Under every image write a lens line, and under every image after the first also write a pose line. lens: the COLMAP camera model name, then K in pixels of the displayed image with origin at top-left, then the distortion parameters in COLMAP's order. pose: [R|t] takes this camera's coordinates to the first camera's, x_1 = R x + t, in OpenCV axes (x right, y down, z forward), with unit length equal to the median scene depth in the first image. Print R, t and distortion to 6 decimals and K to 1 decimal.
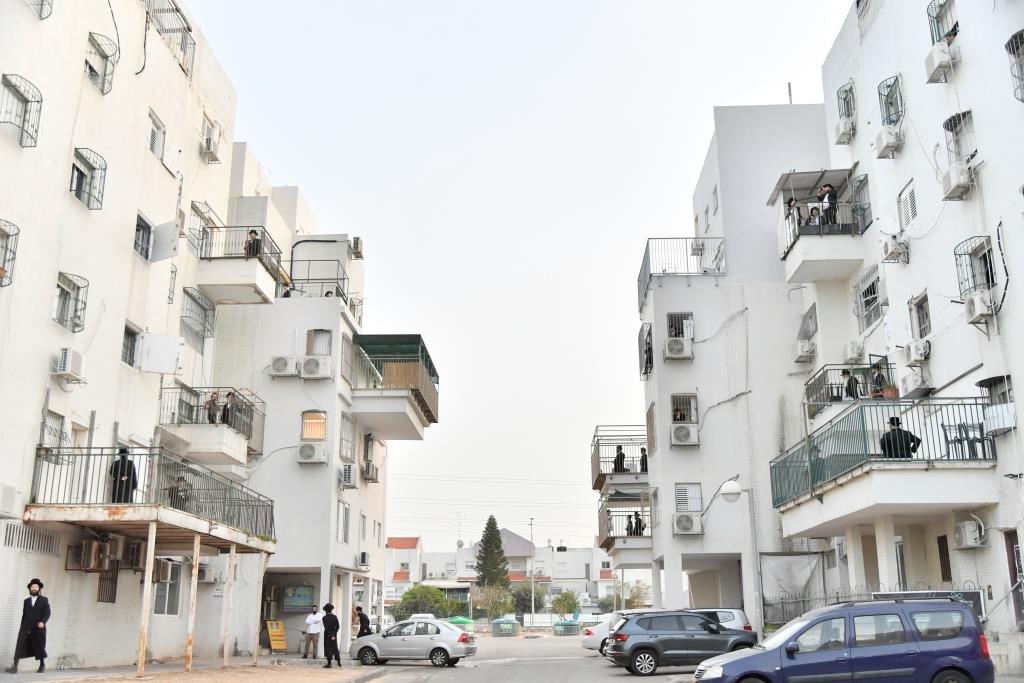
lens RADIAL K [[992.1, 0, 510.0], [0, 992.1, 344.2], [0, 0, 1]] dist [-0.041512, 0.000000]
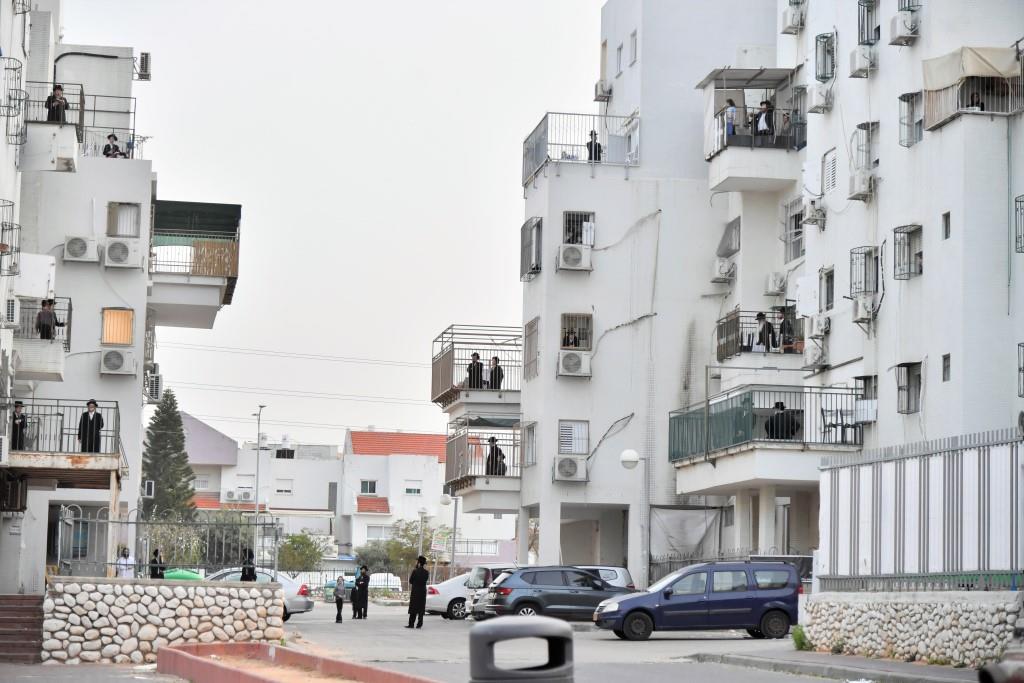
lens RADIAL K [[2415.4, 0, 512.6], [0, 2415.4, 341.1], [0, 0, 1]] dist [-0.087822, 0.000000]
pose [[0.981875, 0.047851, 0.183390, -0.253347], [-0.077722, 0.984160, 0.159335, -0.251077], [-0.172861, -0.170701, 0.970042, -0.978780]]
